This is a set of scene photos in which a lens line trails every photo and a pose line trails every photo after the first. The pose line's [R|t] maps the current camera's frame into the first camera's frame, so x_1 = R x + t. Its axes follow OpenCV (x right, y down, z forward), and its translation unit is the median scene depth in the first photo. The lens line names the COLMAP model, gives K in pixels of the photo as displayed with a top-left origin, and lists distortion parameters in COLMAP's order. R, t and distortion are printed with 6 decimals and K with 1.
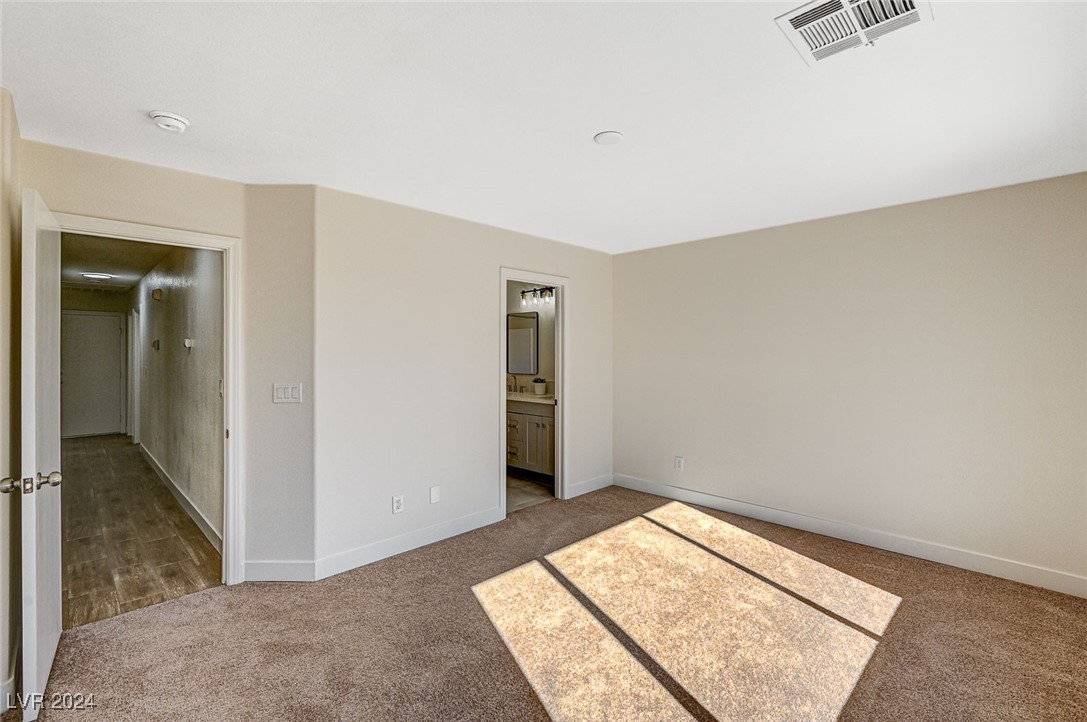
lens RADIAL K [[476.4, 0, 545.6], [0, 476.4, 355.4], [0, 0, 1]] dist [-0.008909, 0.002247]
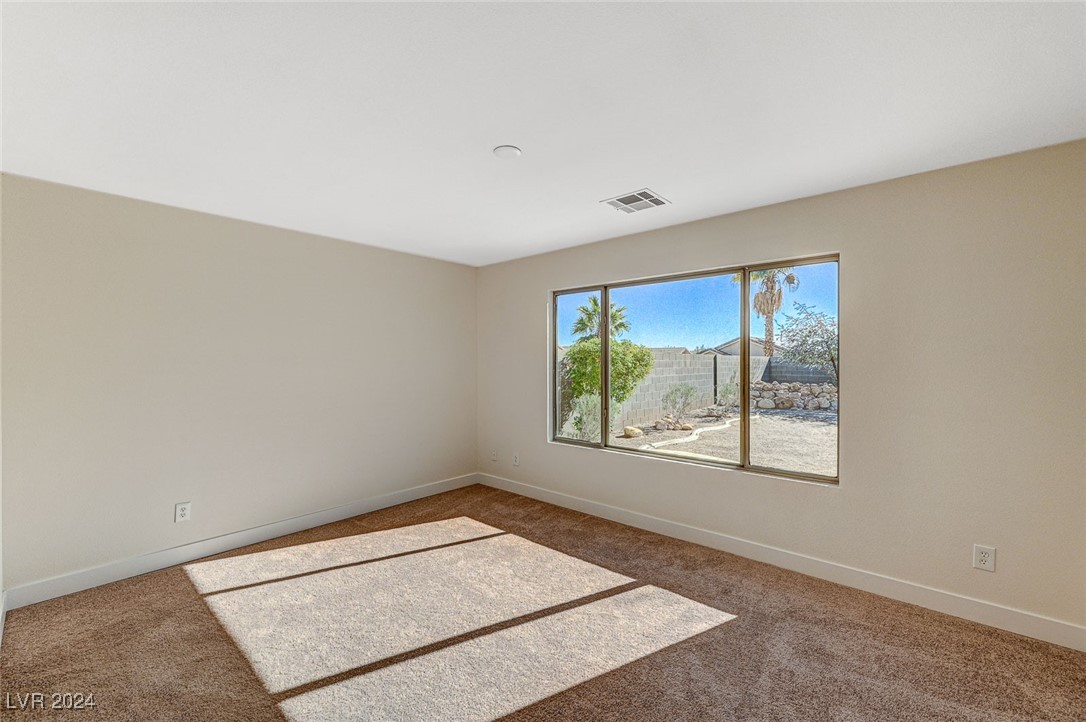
lens RADIAL K [[439.2, 0, 551.2], [0, 439.2, 361.2], [0, 0, 1]] dist [0.003443, -0.000271]
pose [[-0.075795, -0.003060, 0.997119, -0.601485], [0.003938, 0.999987, 0.003368, -0.002621], [-0.997116, 0.004182, -0.075782, 0.693495]]
